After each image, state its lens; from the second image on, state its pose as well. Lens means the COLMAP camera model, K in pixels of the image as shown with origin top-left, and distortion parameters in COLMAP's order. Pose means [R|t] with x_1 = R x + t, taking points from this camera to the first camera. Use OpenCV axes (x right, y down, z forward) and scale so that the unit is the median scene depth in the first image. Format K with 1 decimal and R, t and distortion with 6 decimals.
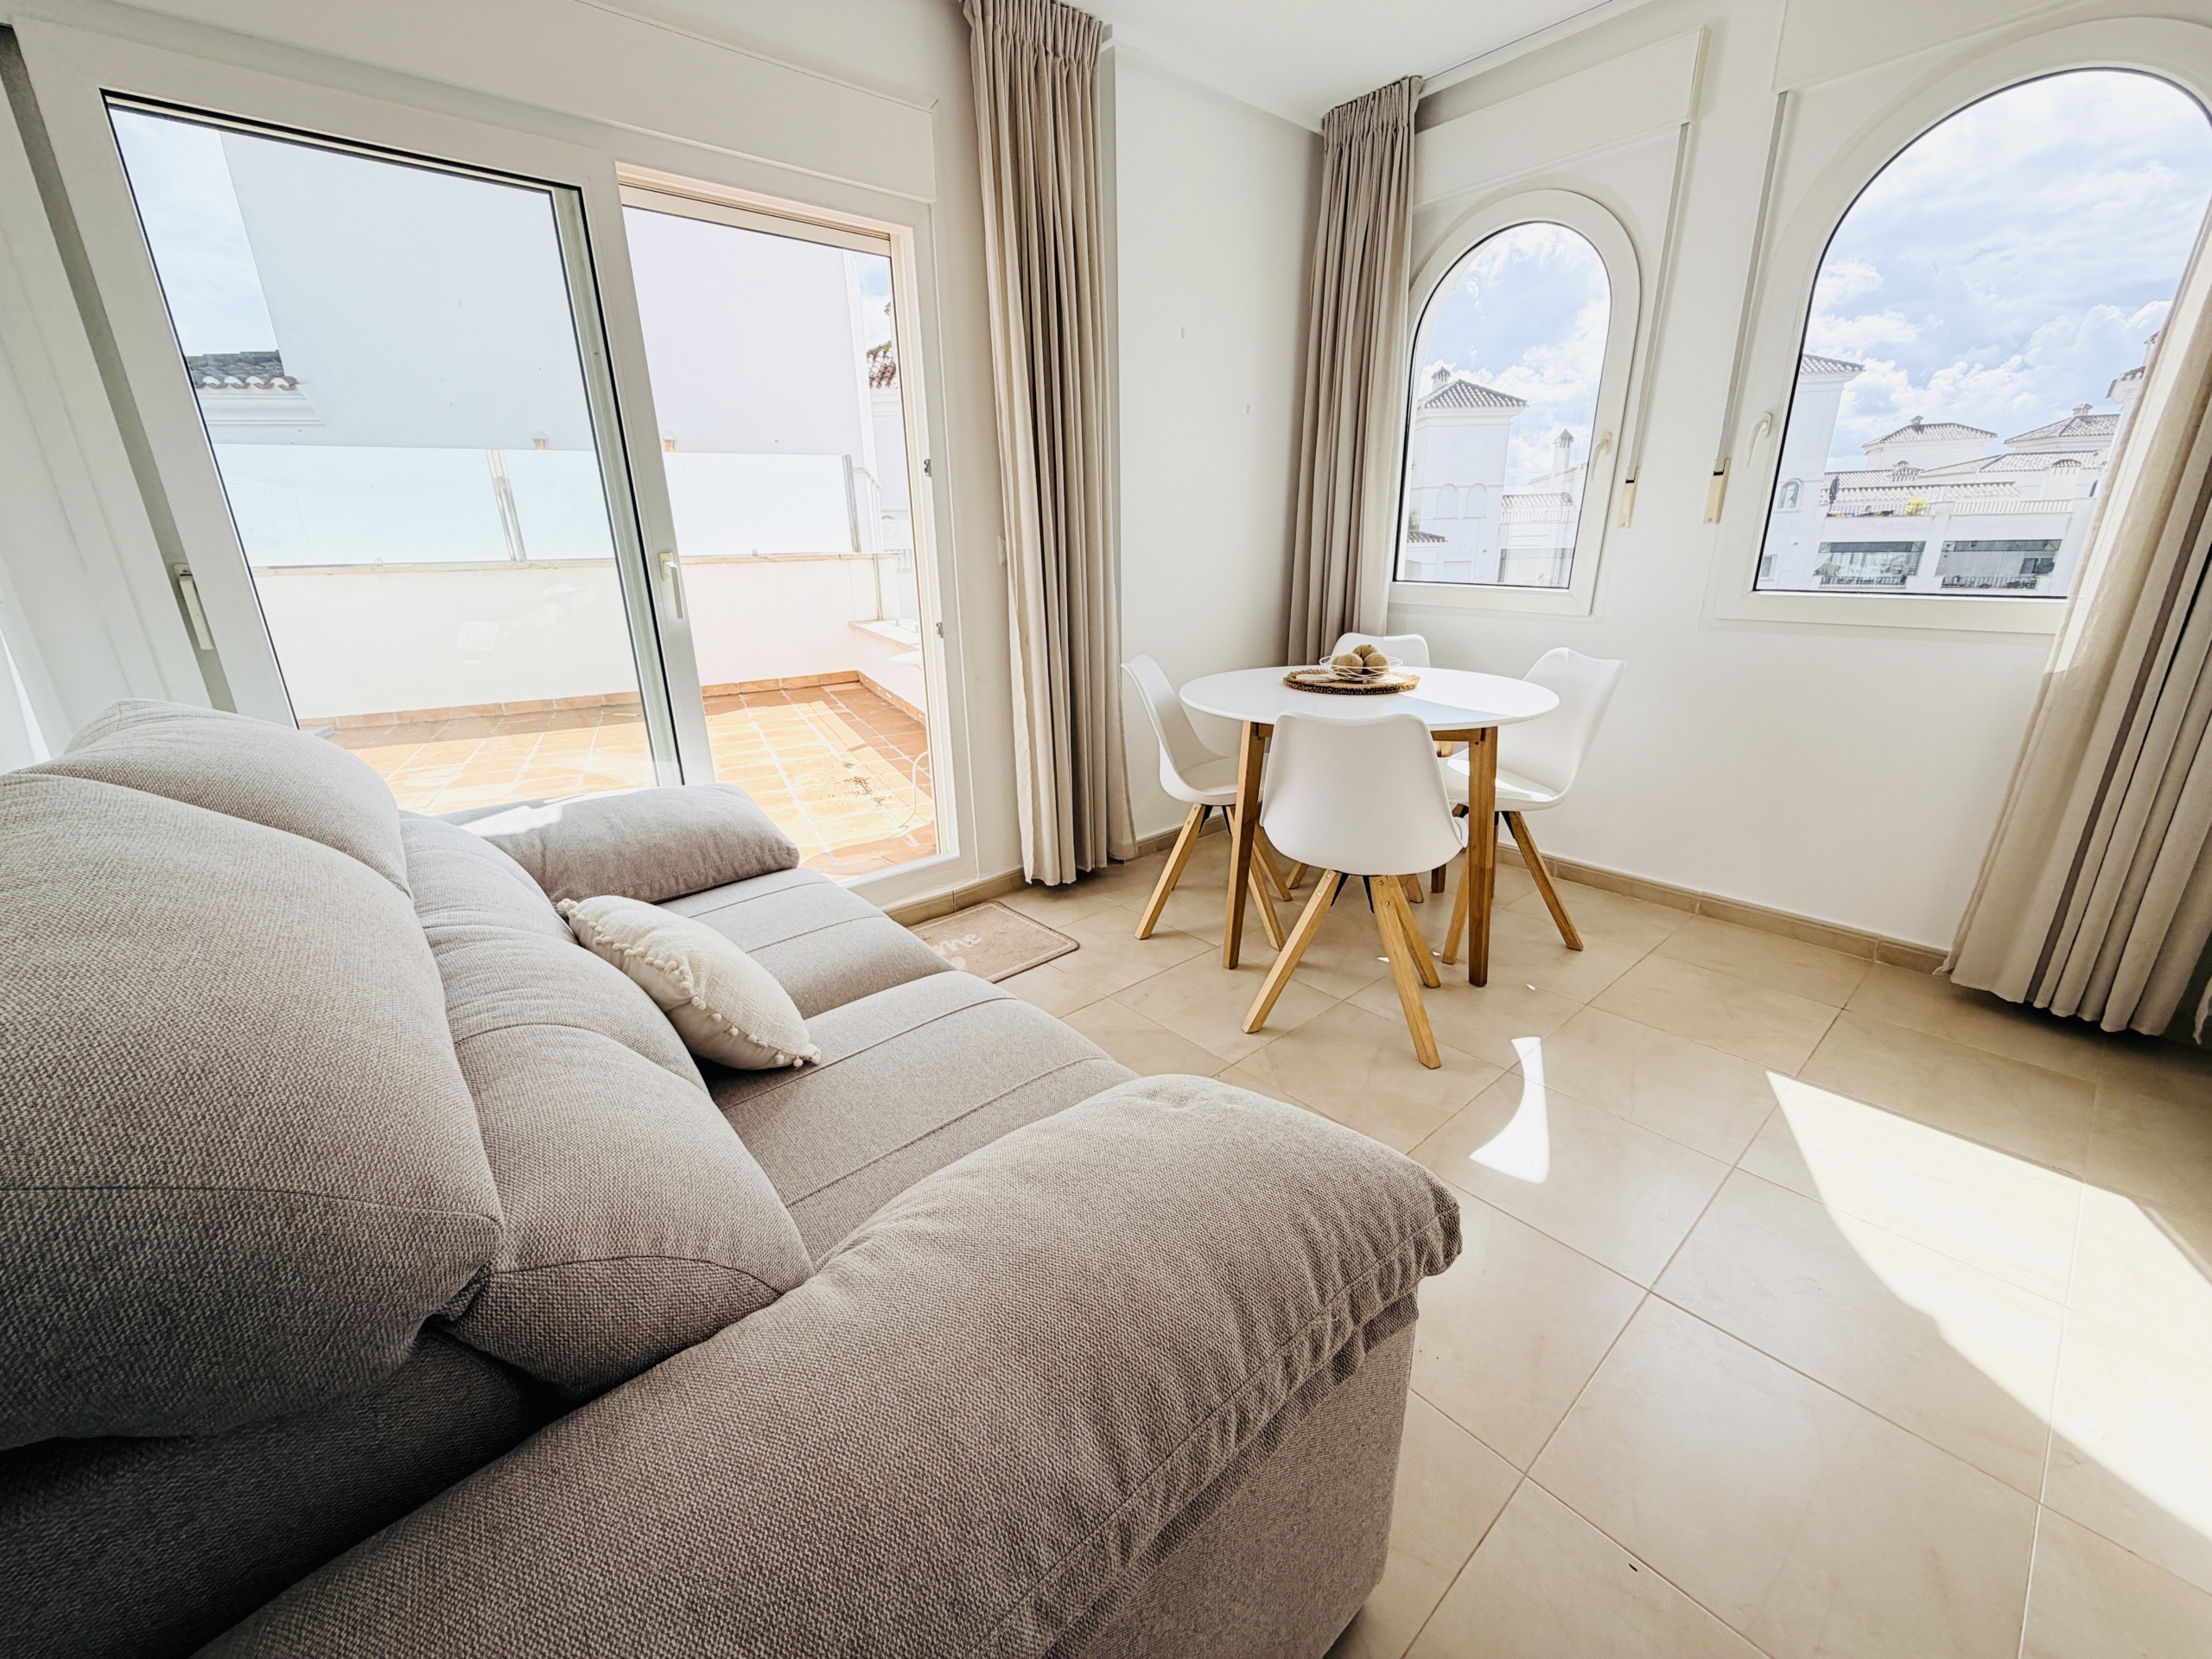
lens RADIAL K [[879.7, 0, 1097.6], [0, 879.7, 828.3], [0, 0, 1]] dist [-0.000196, -0.000233]
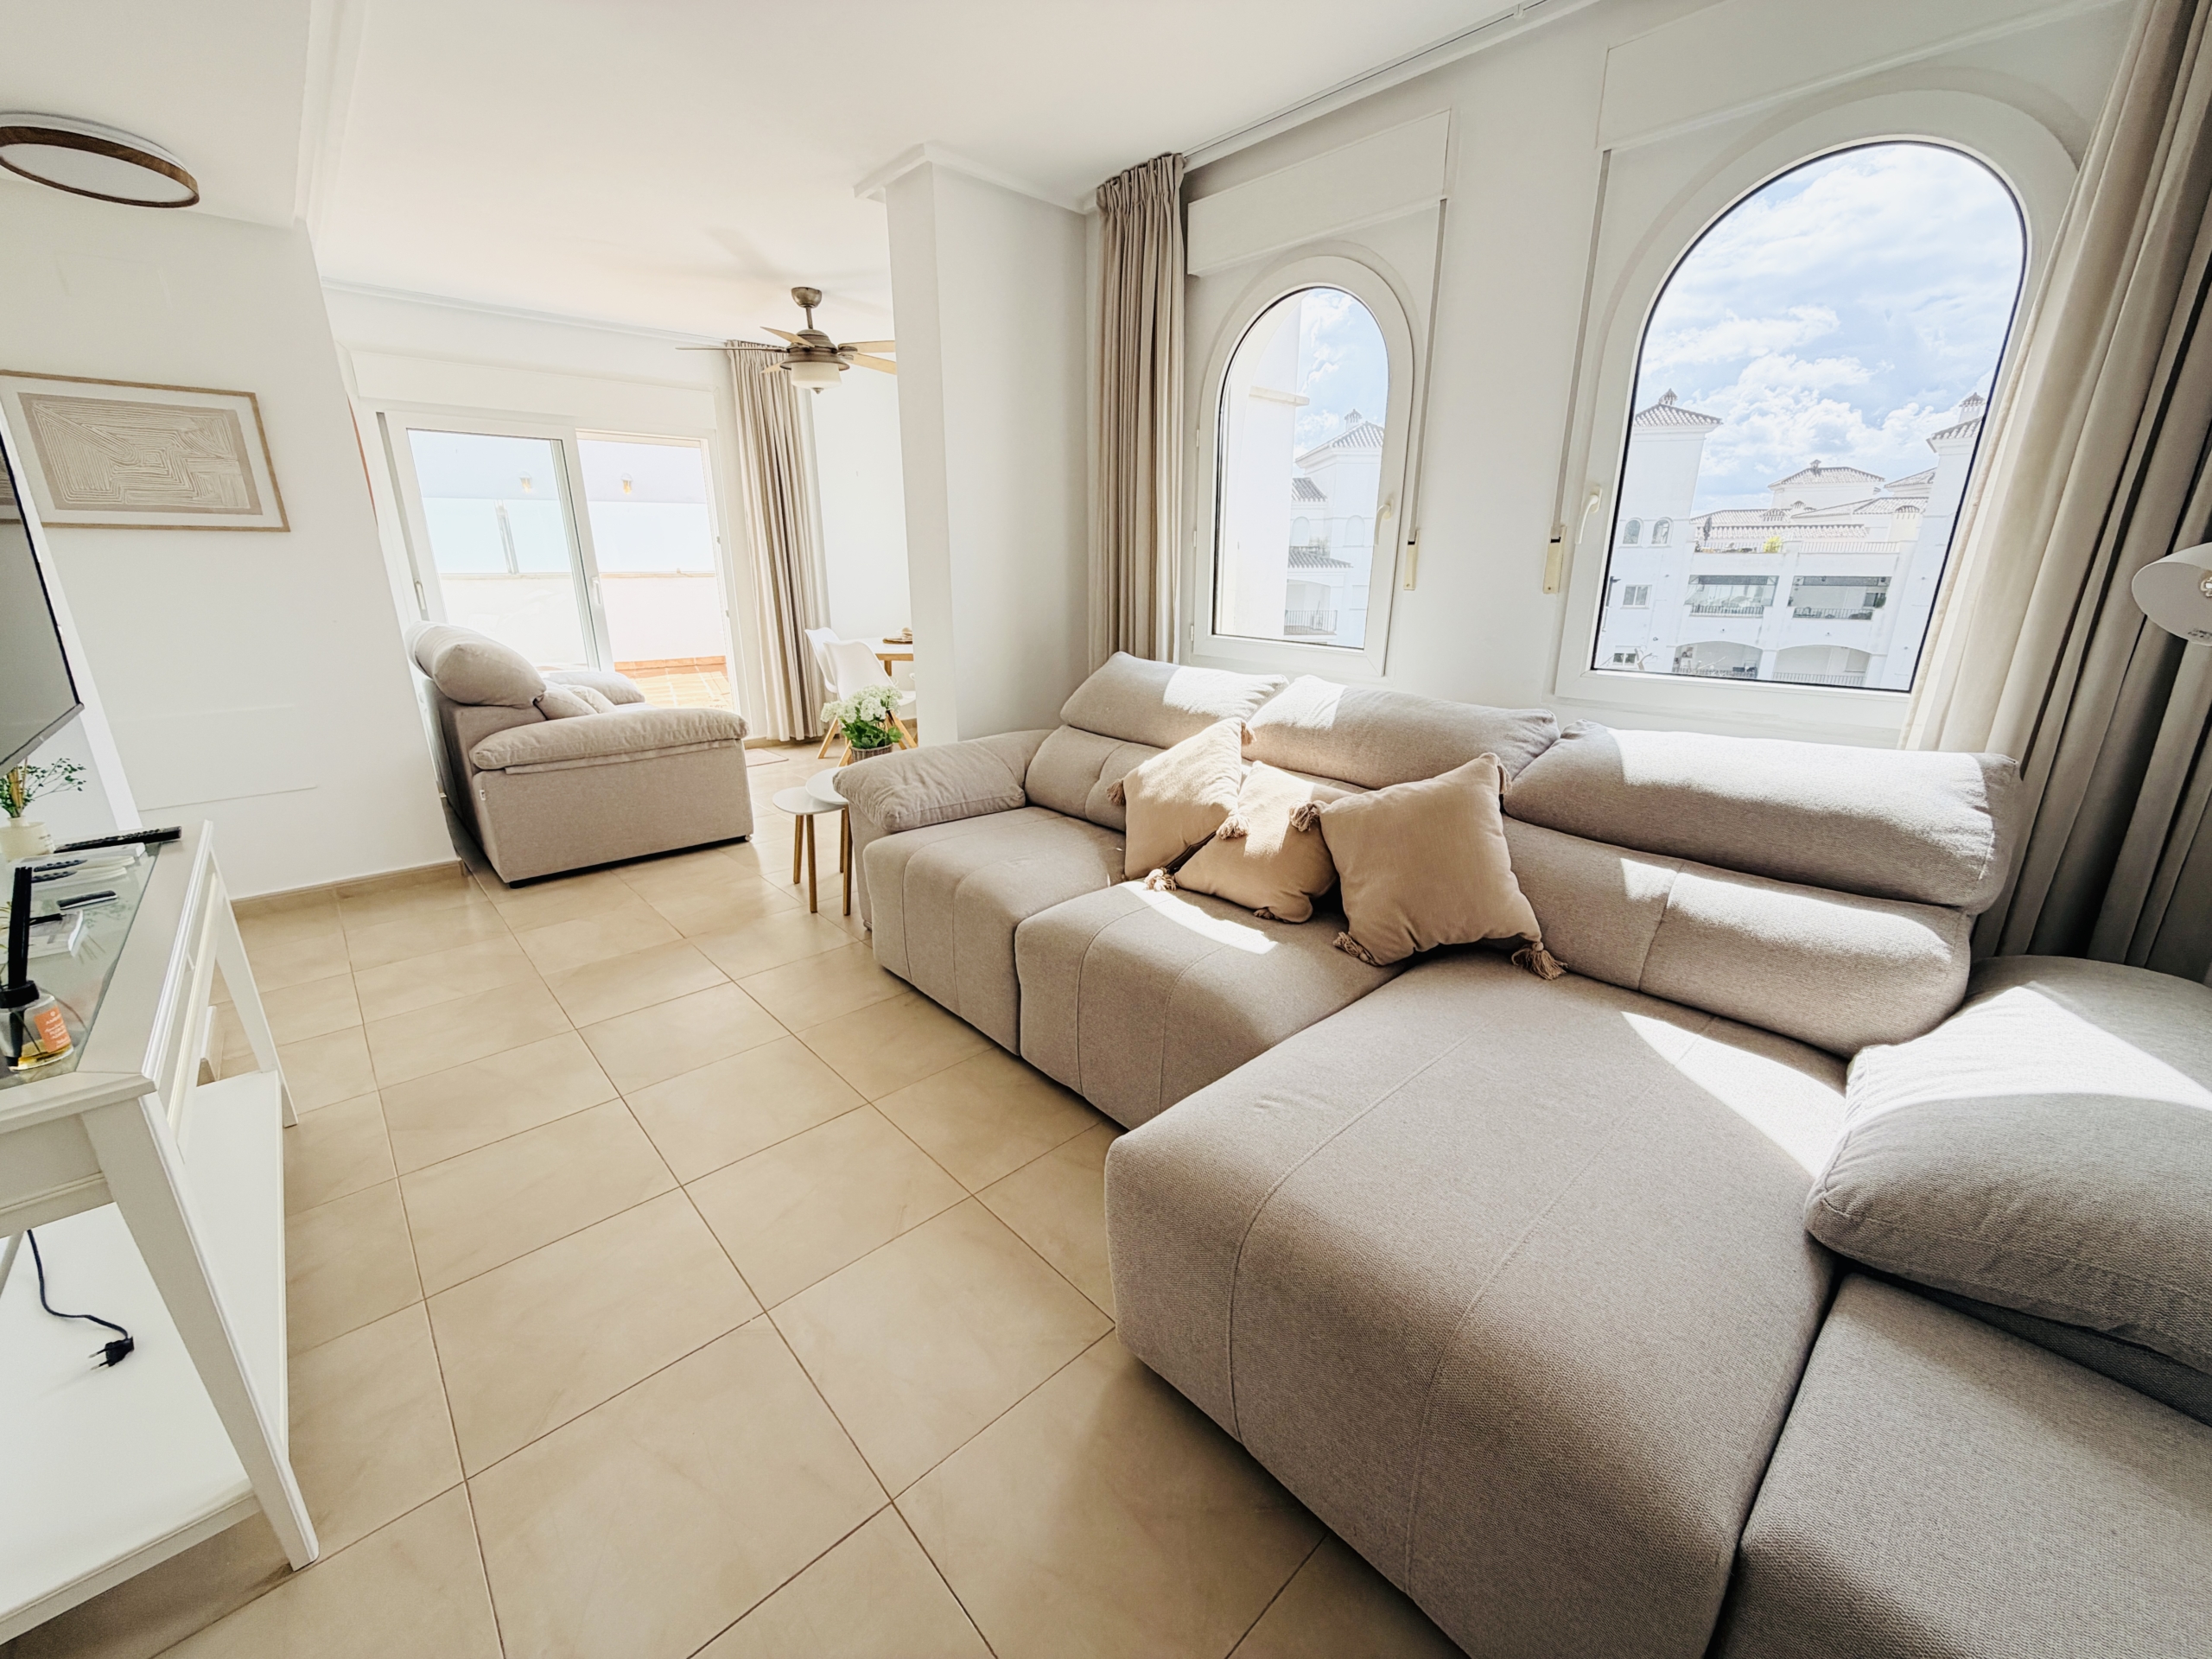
lens RADIAL K [[879.7, 0, 1097.6], [0, 879.7, 828.3], [0, 0, 1]] dist [-0.000196, -0.000233]
pose [[0.999489, 0.012233, 0.029520, 0.050118], [-0.011715, 0.999776, -0.017649, 0.024419], [-0.029729, 0.017294, 0.999408, -0.087351]]
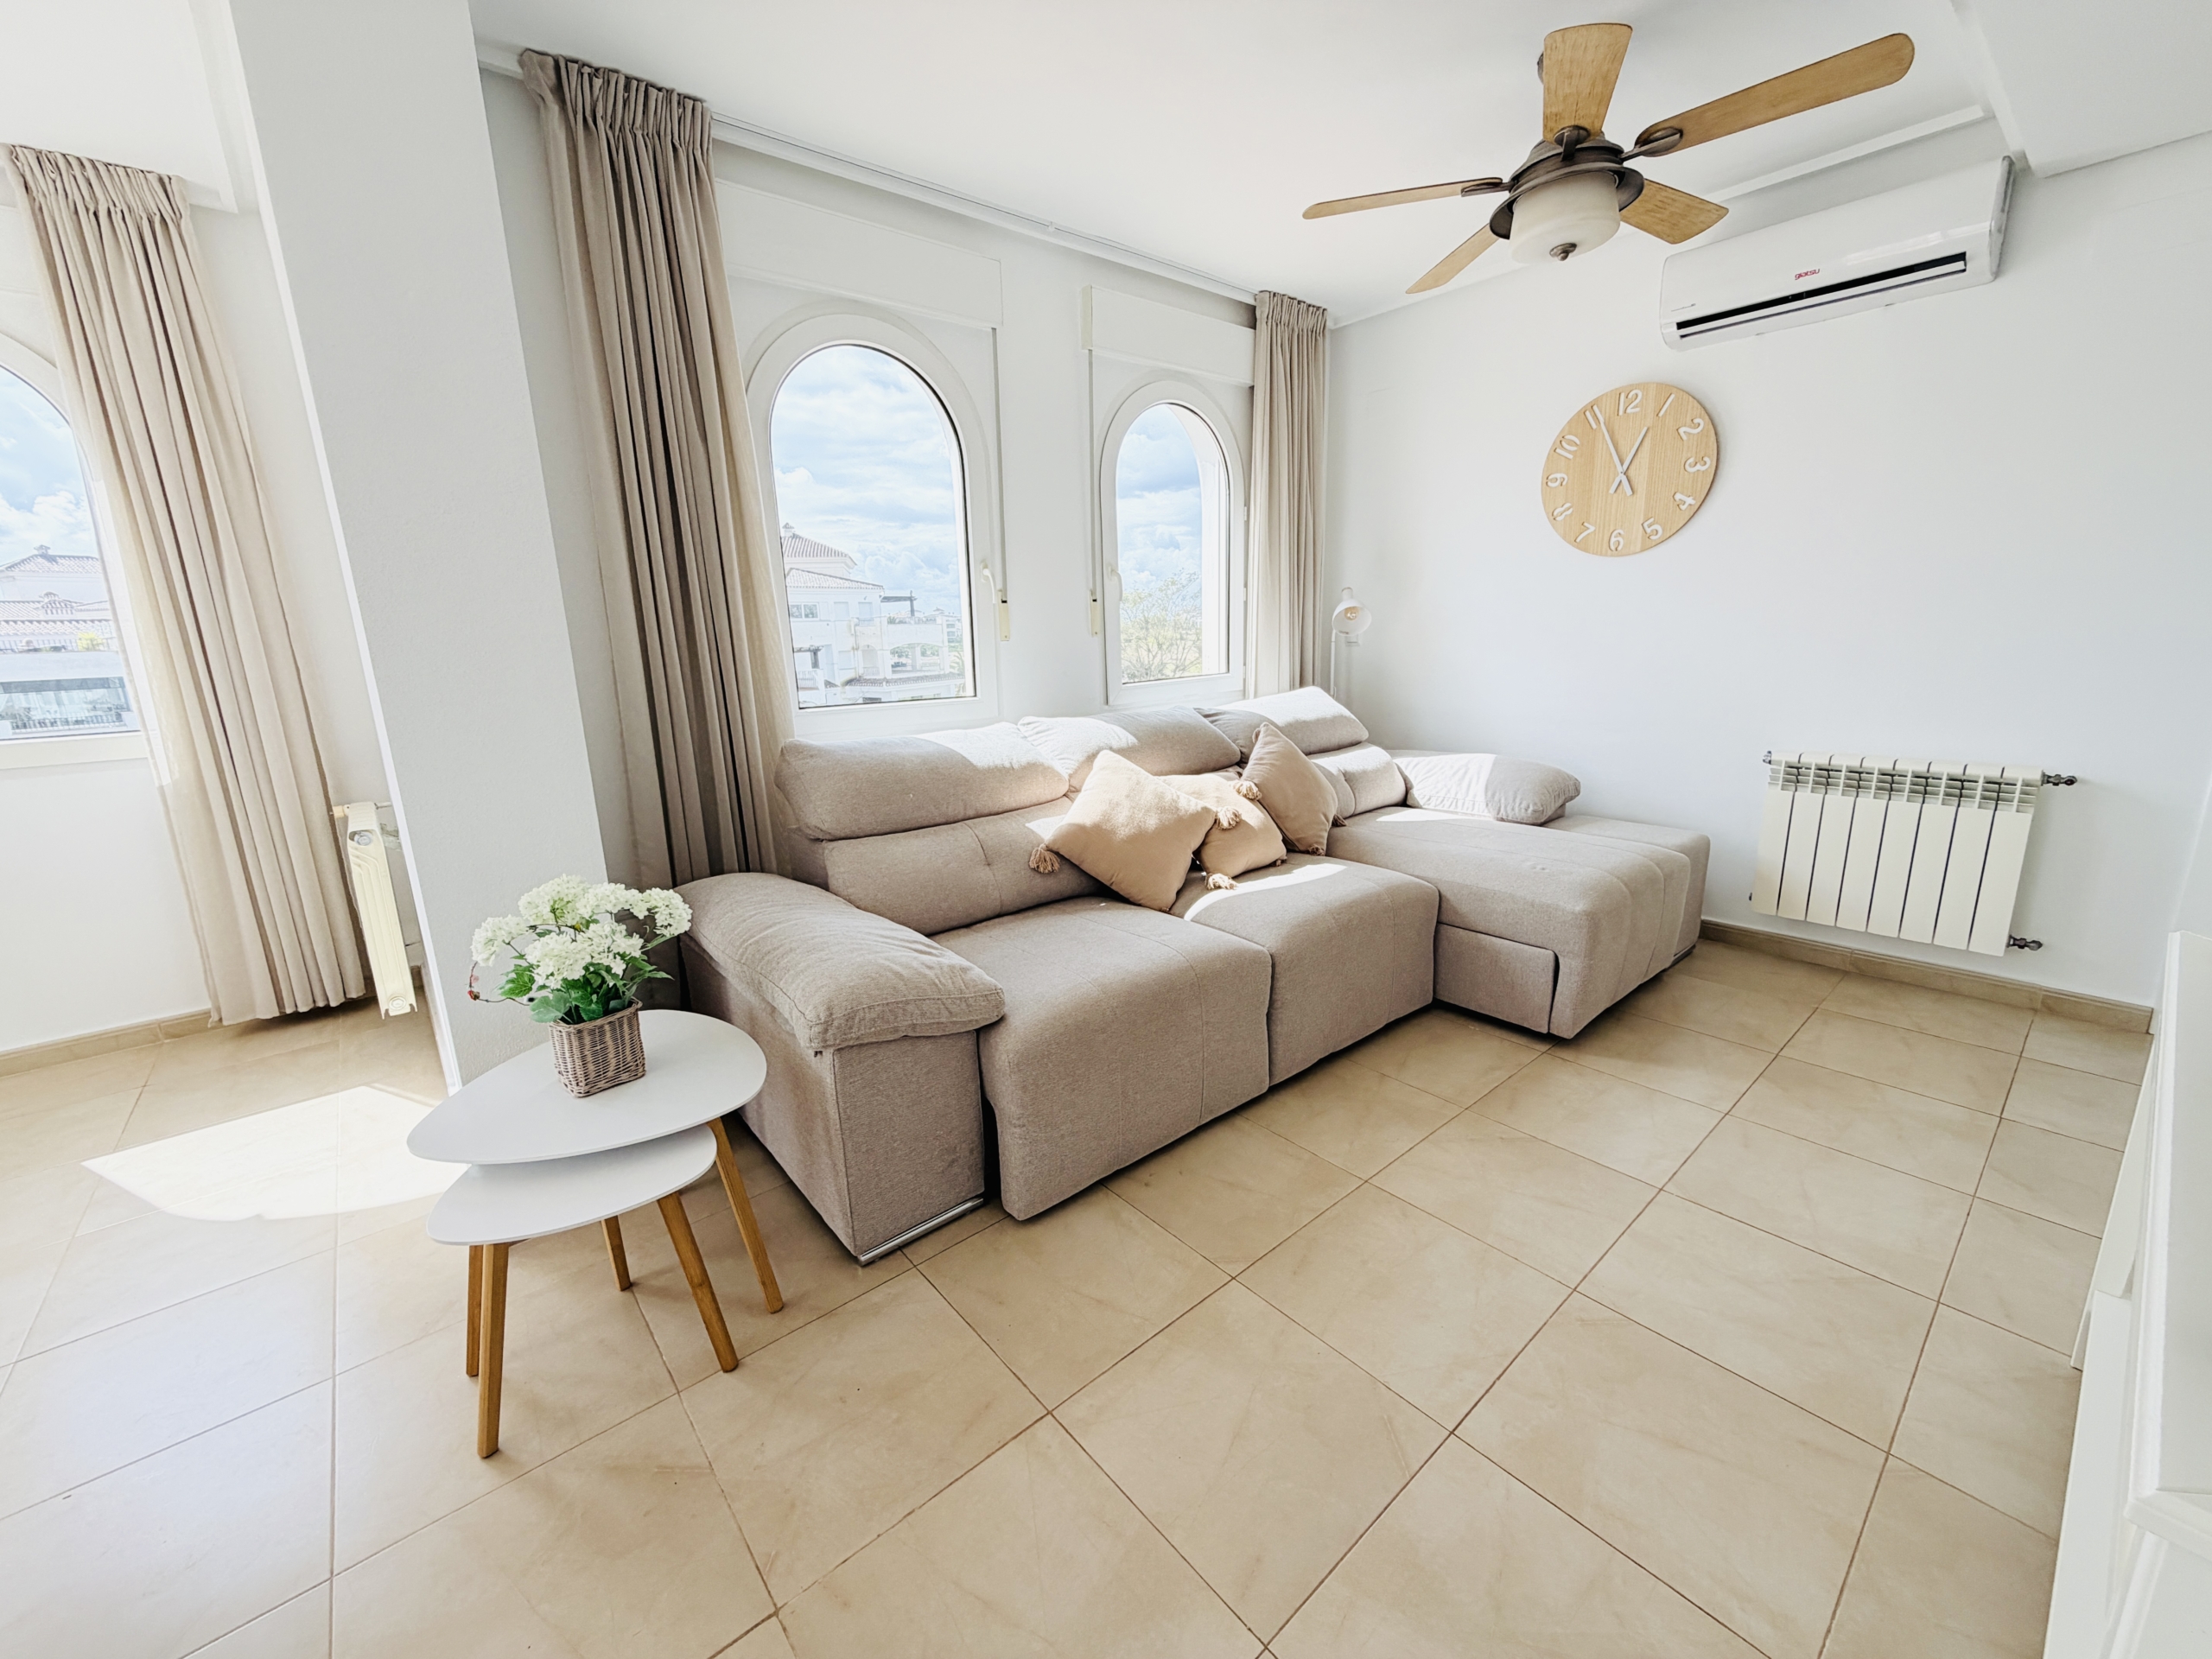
lens RADIAL K [[879.7, 0, 1097.6], [0, 879.7, 828.3], [0, 0, 1]] dist [-0.000196, -0.000233]
pose [[0.013036, -0.205675, 0.978533, -0.011803], [0.340593, 0.921009, 0.189047, 0.006296], [-0.940120, 0.330818, 0.082058, -0.023273]]
